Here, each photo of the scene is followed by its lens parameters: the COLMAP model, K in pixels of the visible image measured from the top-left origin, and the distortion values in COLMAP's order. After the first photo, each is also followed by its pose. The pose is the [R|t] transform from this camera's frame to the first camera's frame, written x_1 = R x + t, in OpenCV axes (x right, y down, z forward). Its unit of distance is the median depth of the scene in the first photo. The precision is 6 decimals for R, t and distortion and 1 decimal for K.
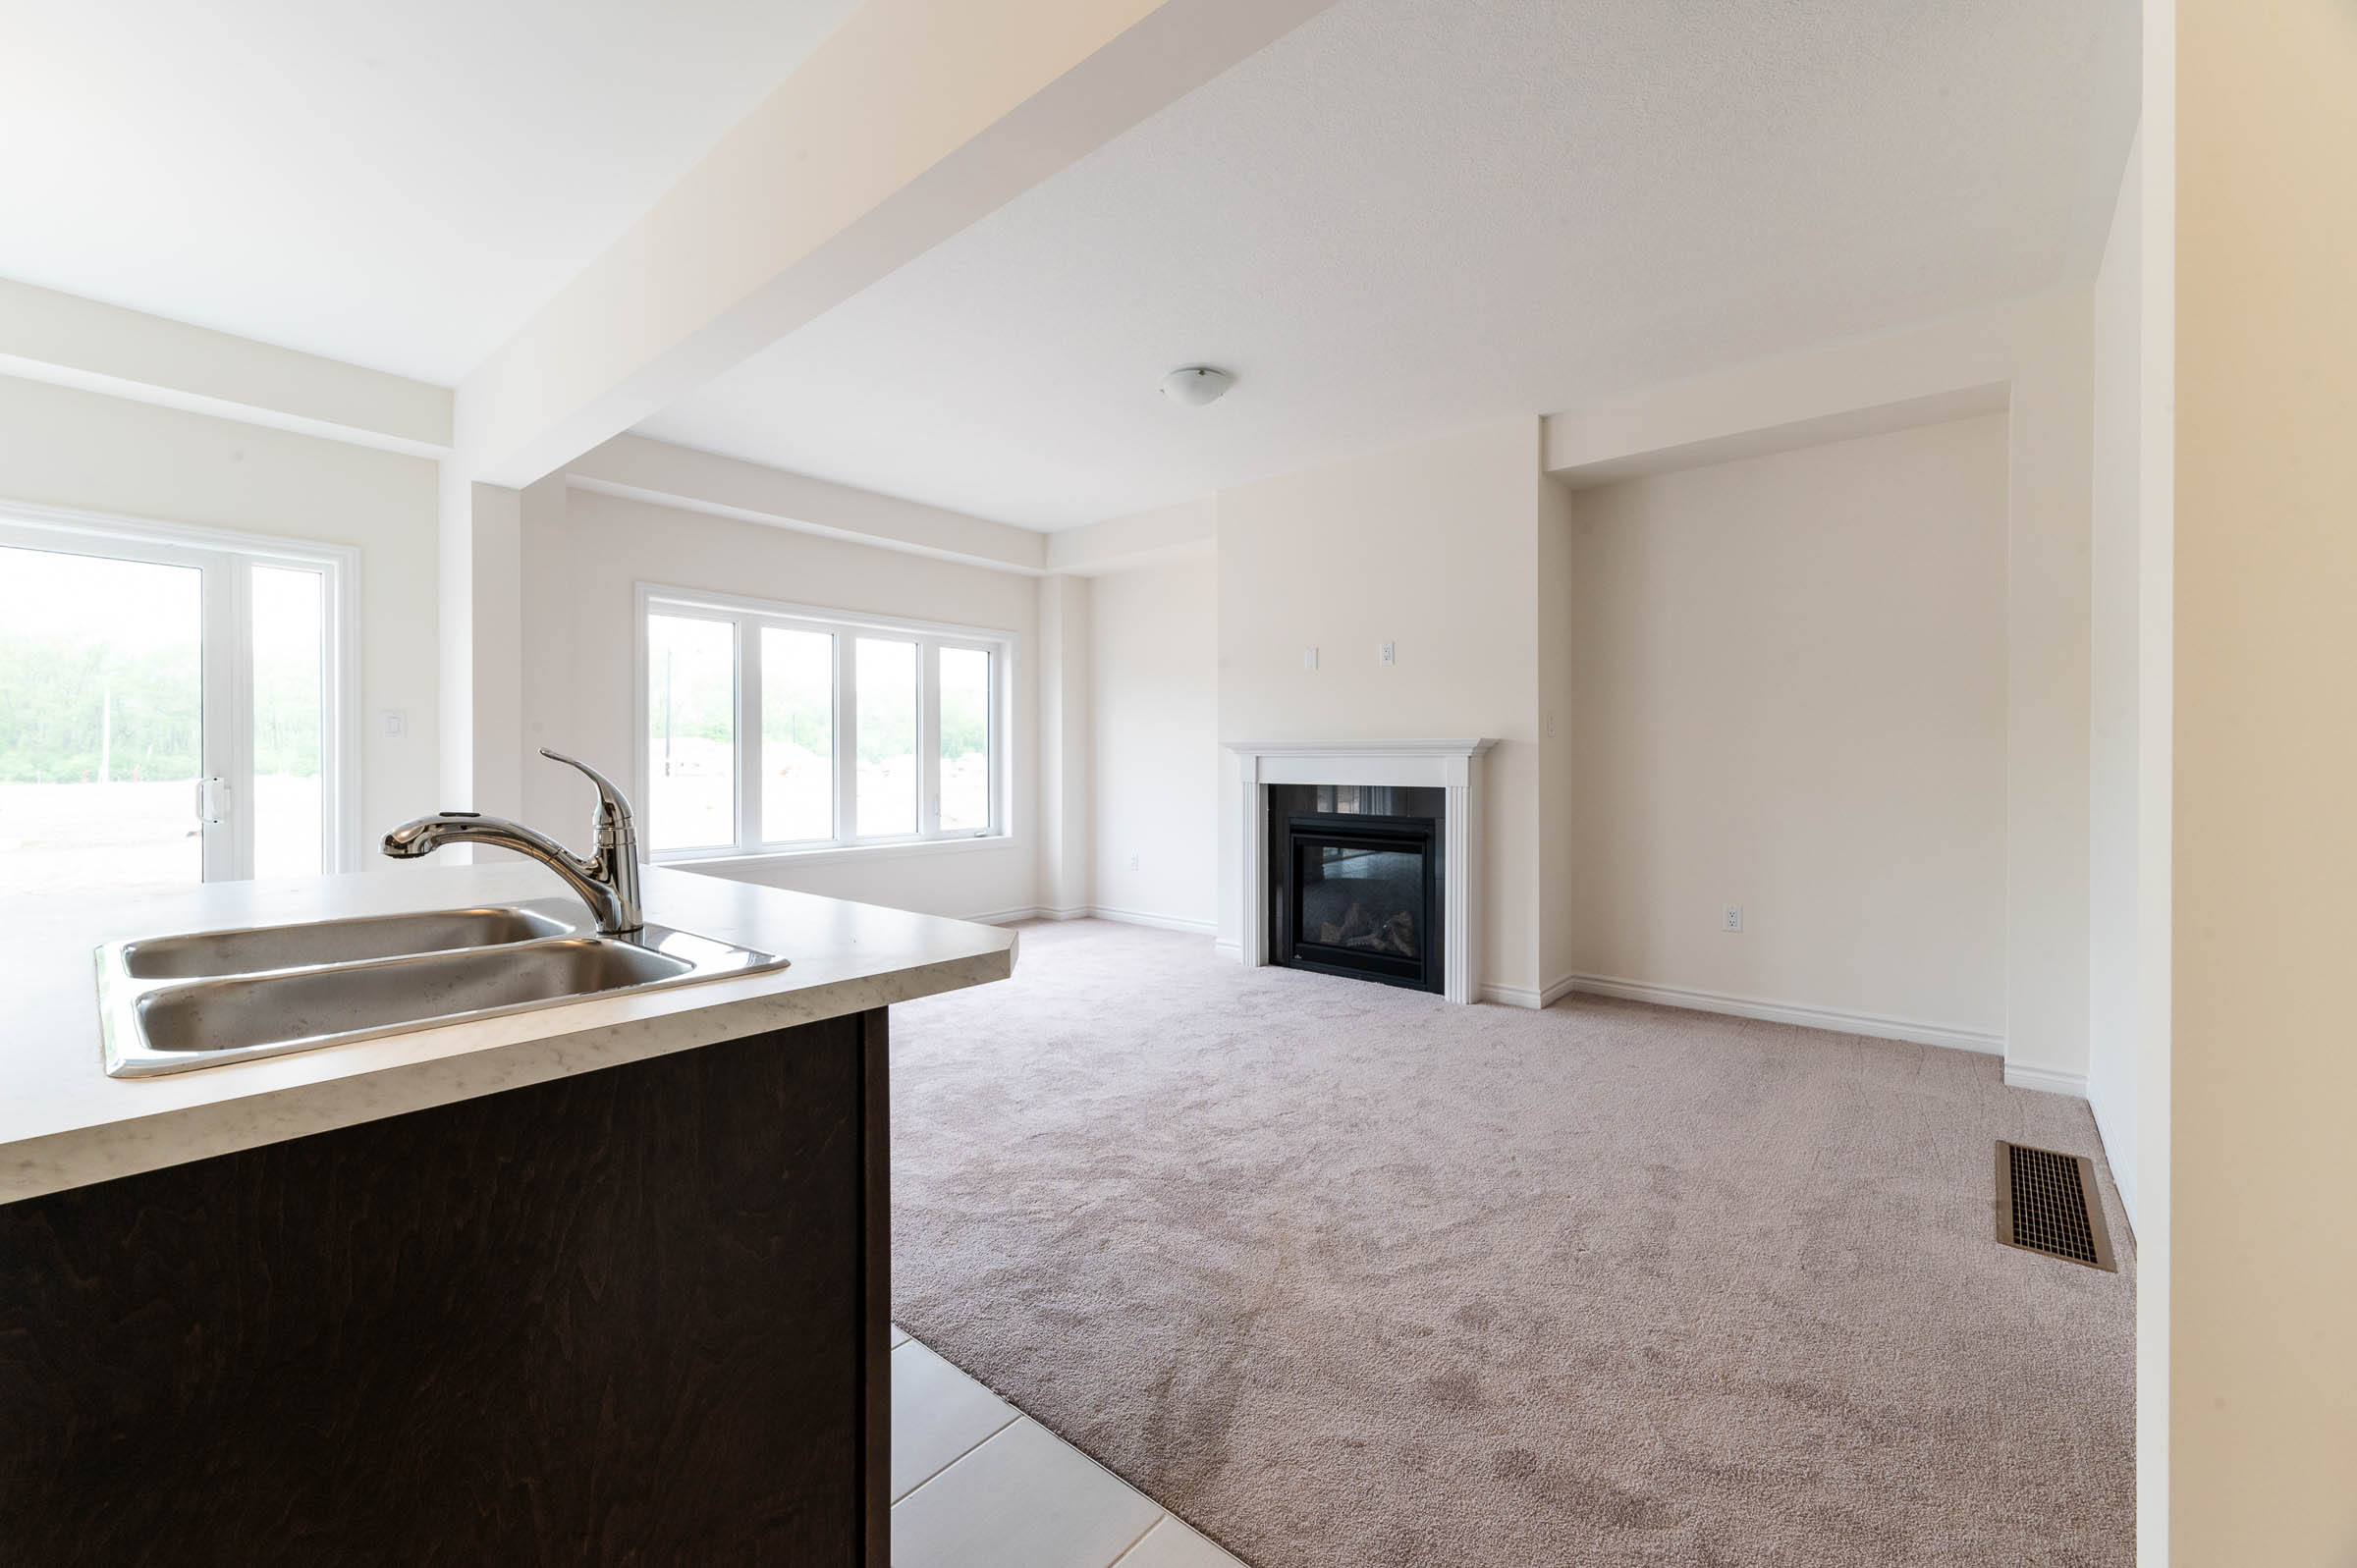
lens RADIAL K [[939.2, 0, 1178.1], [0, 939.2, 768.5], [0, 0, 1]] dist [0.000416, -0.000088]
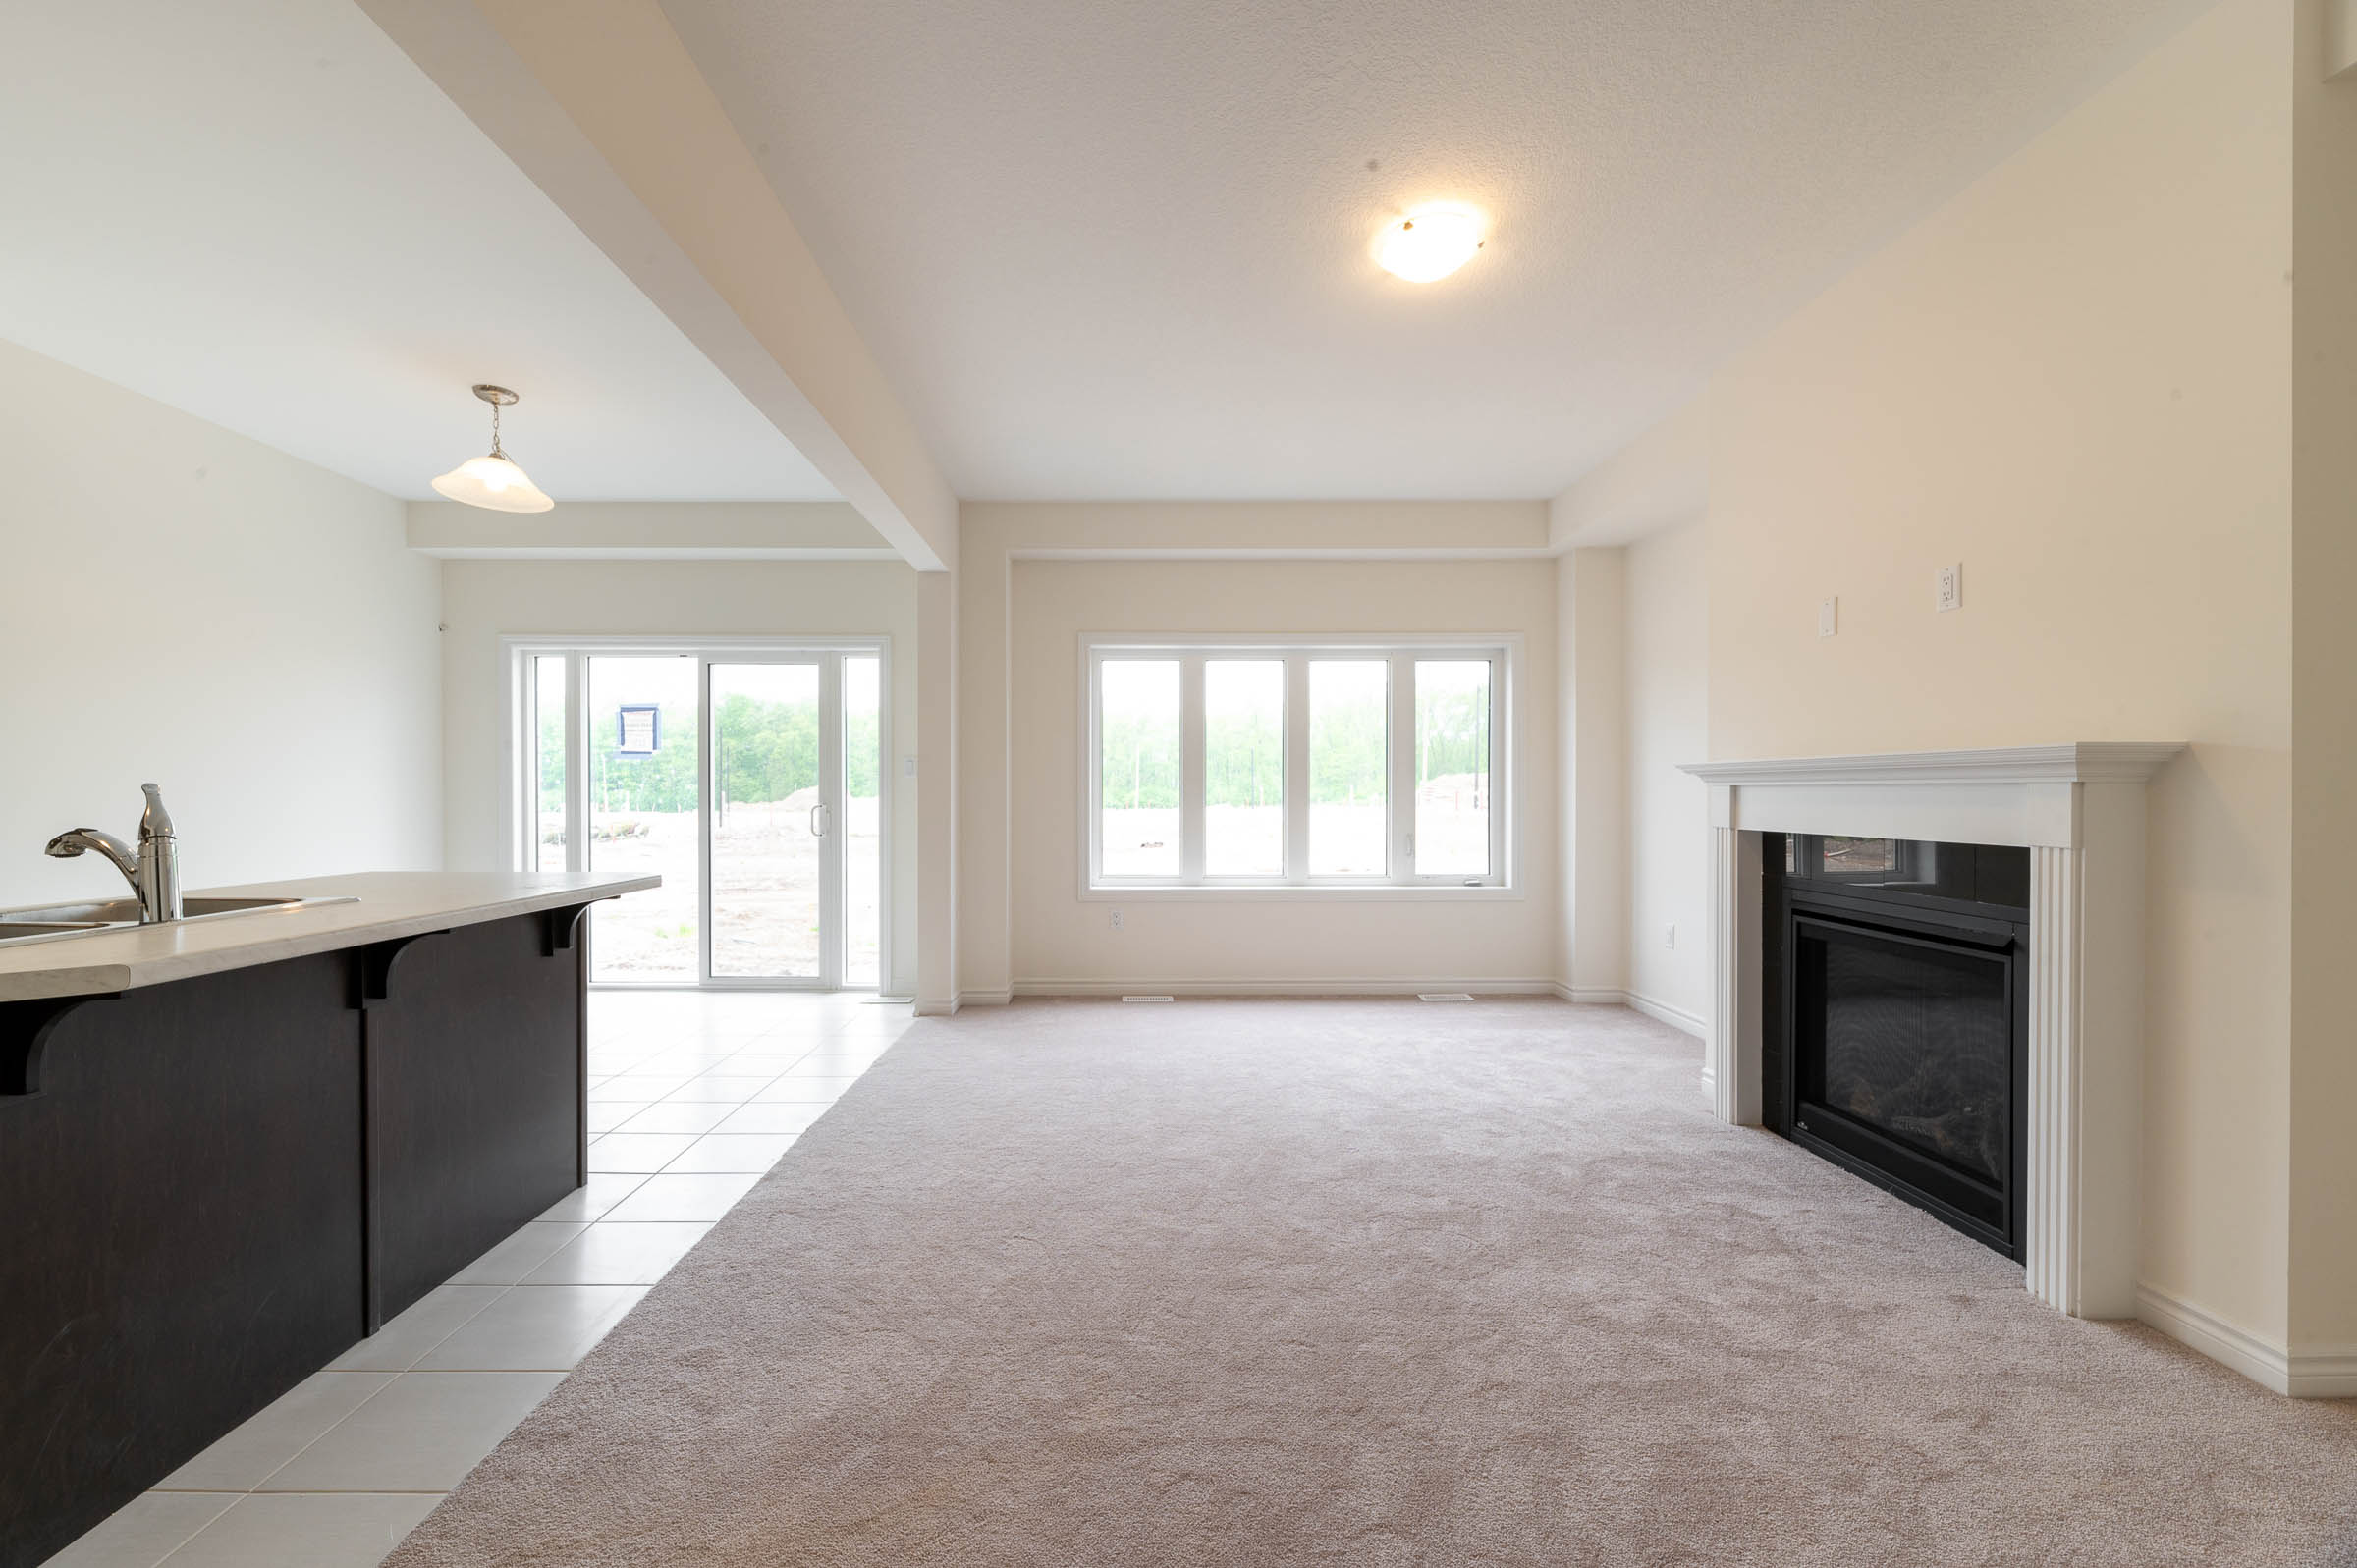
lens RADIAL K [[971.3, 0, 1124.3], [0, 971.3, 794.4], [0, 0, 1]] dist [-0.001826, -0.000712]
pose [[0.639210, -0.001061, -0.769031, 0.320965], [-0.004154, 0.999980, -0.004833, -0.002204], [0.769021, 0.006284, 0.639193, 0.281176]]
